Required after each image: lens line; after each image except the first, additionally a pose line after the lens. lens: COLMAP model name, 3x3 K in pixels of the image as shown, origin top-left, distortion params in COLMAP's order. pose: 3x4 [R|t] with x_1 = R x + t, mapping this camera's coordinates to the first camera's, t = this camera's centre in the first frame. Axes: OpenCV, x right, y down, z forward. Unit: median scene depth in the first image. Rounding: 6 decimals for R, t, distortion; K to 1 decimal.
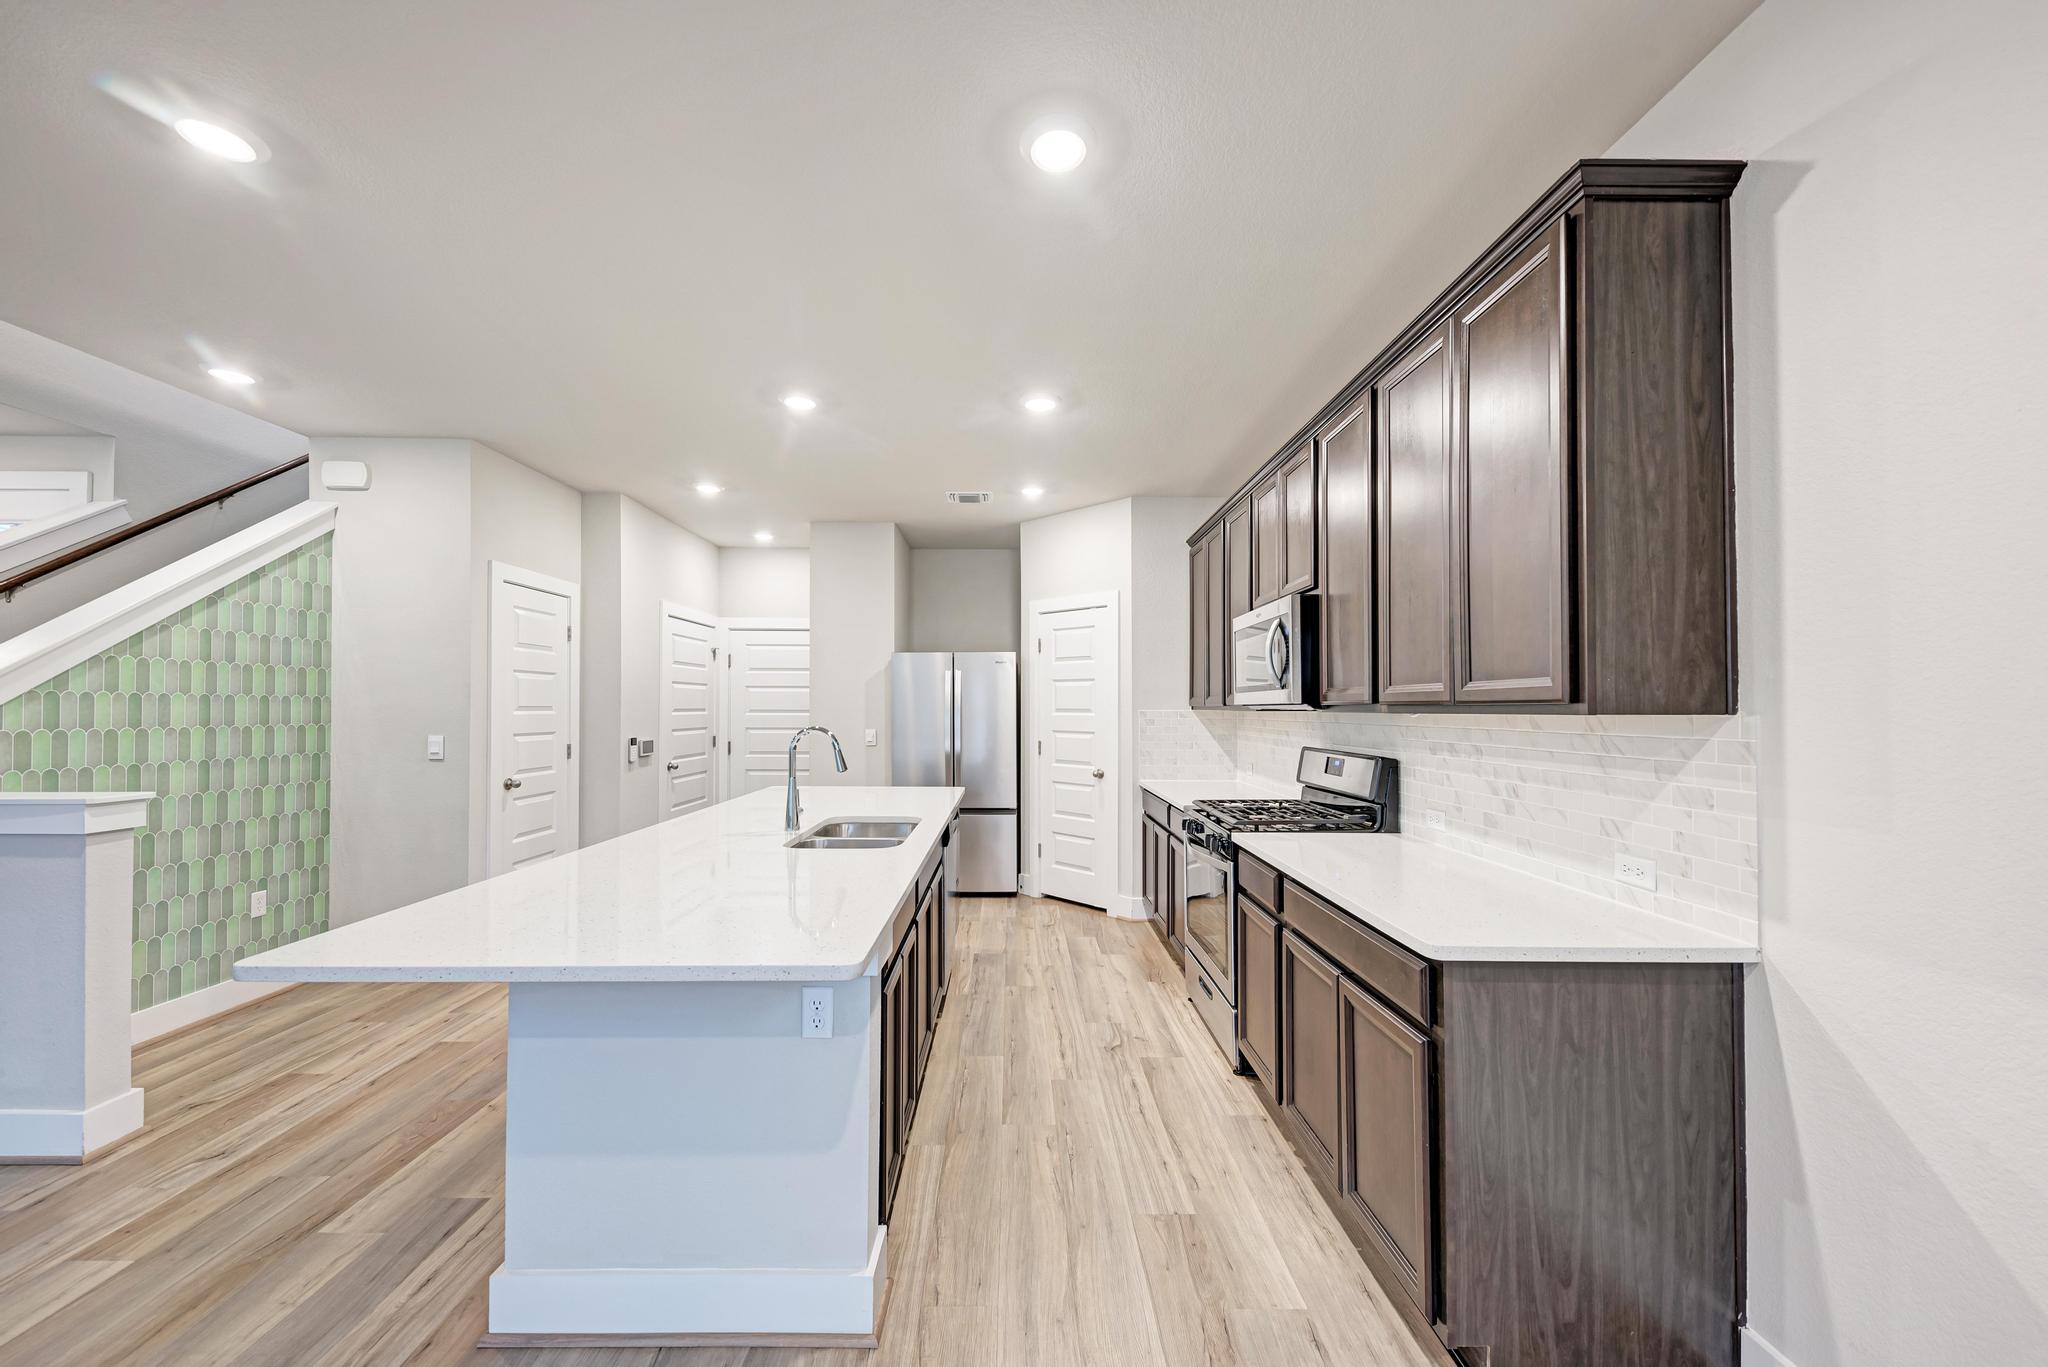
lens RADIAL K [[750.3, 0, 1018.4], [0, 750.3, 696.1], [0, 0, 1]] dist [0.015822, -0.005532]
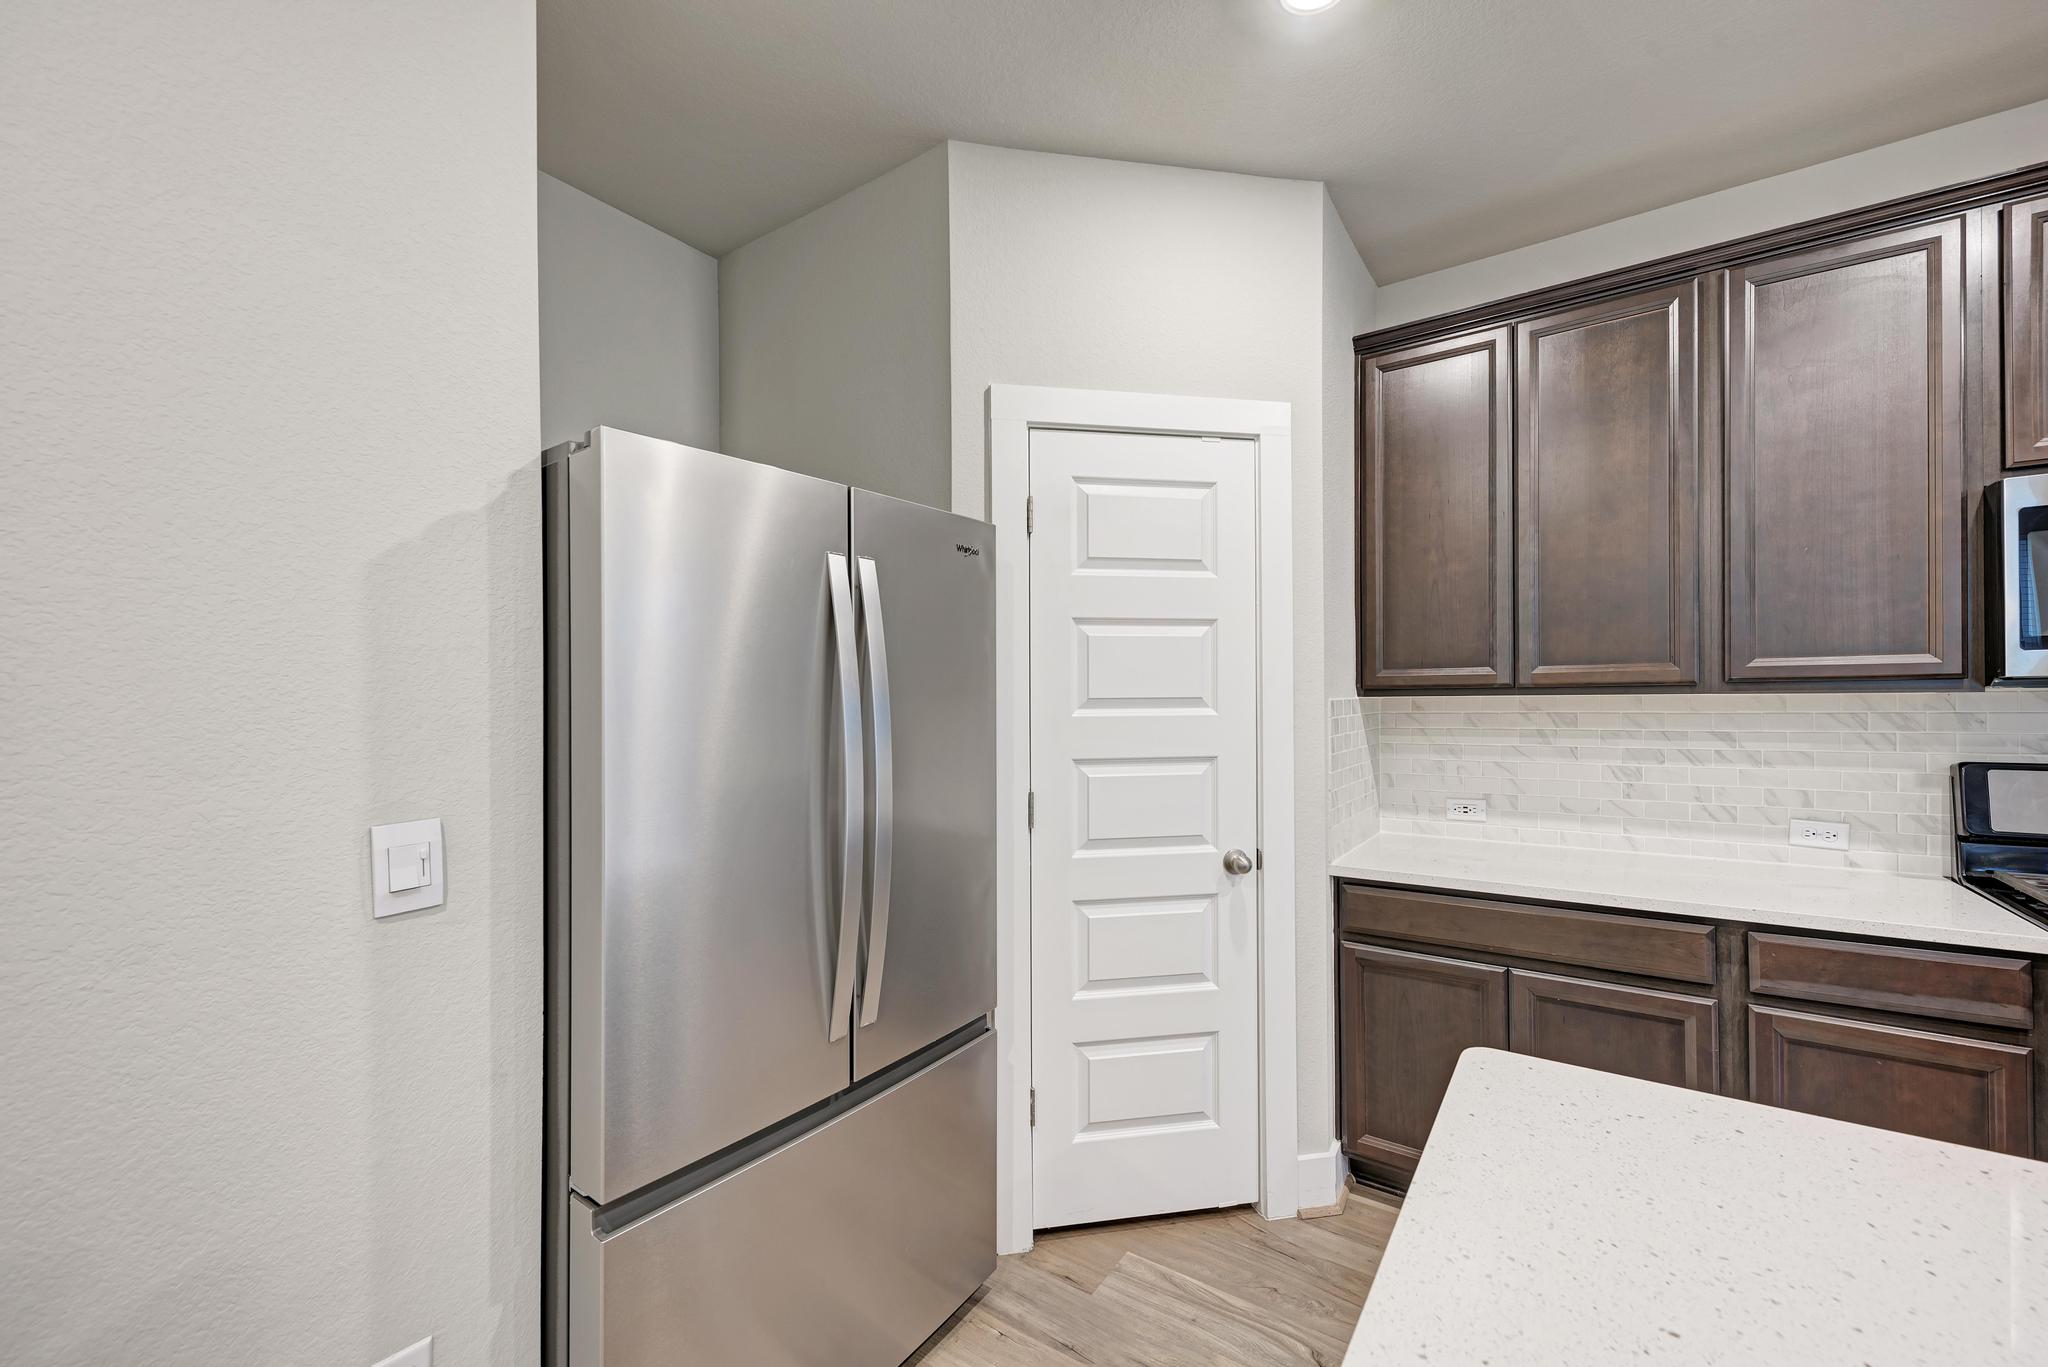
lens RADIAL K [[815.4, 0, 1033.4], [0, 815.4, 689.9], [0, 0, 1]] dist [0.020109, -0.006428]
pose [[0.572305, 0.000353, 0.820041, -0.459582], [-0.000812, 1.000000, 0.000137, 0.020769], [-0.820041, -0.000744, 0.572305, 1.280136]]
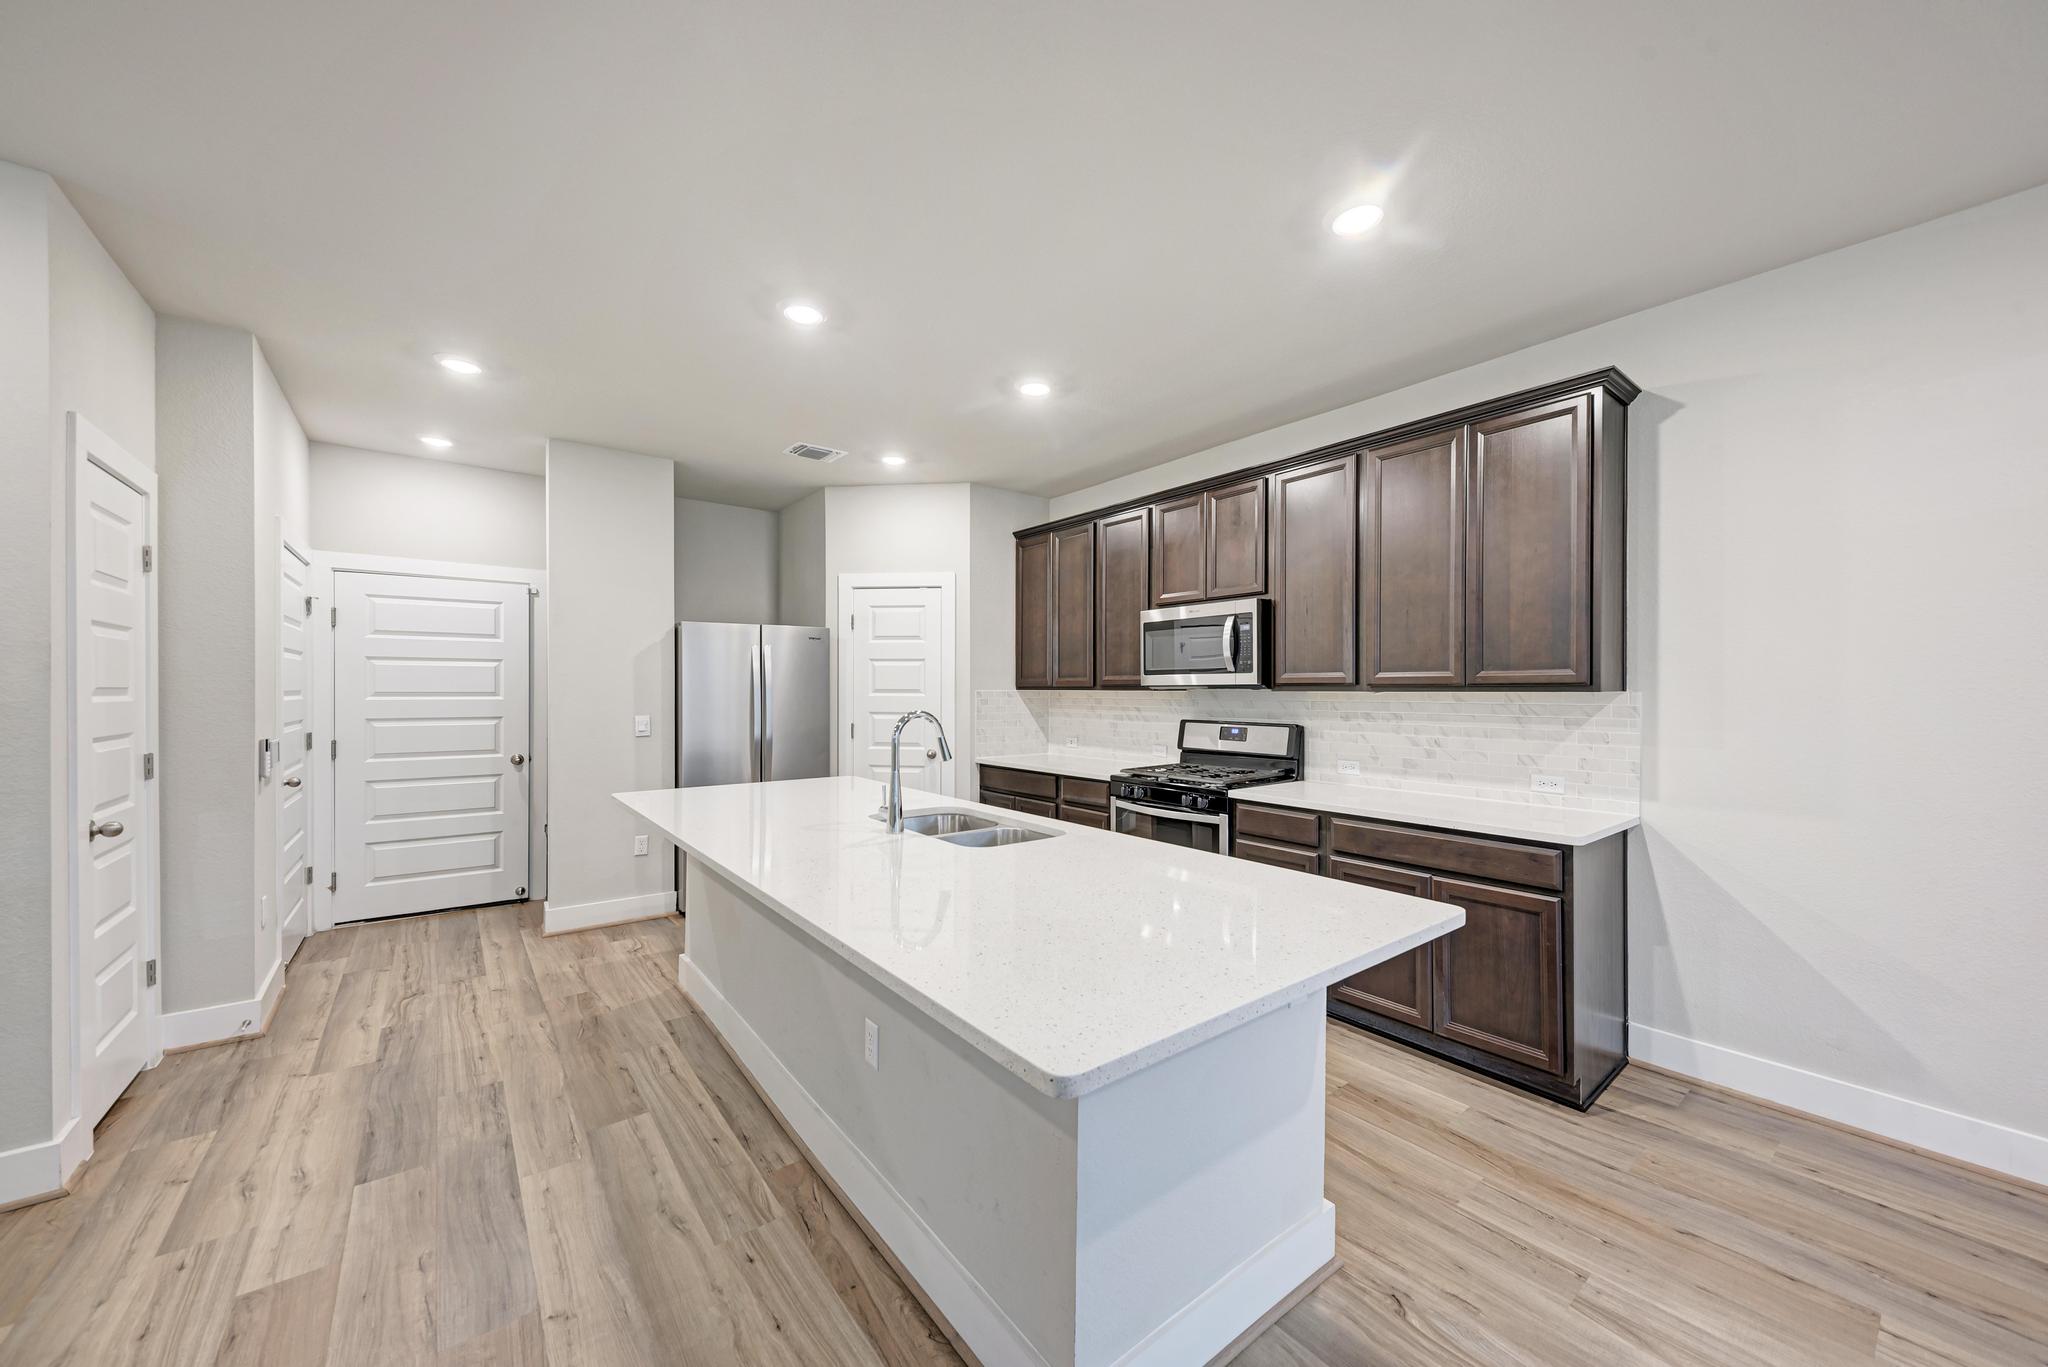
lens RADIAL K [[743.6, 0, 1026.2], [0, 743.6, 688.8], [0, 0, 1]] dist [0.019150, -0.007697]
pose [[0.790274, -0.001755, 0.612751, -0.608340], [-0.008286, 0.999874, 0.013550, 0.002798], [-0.612697, -0.015785, 0.790160, 0.211992]]
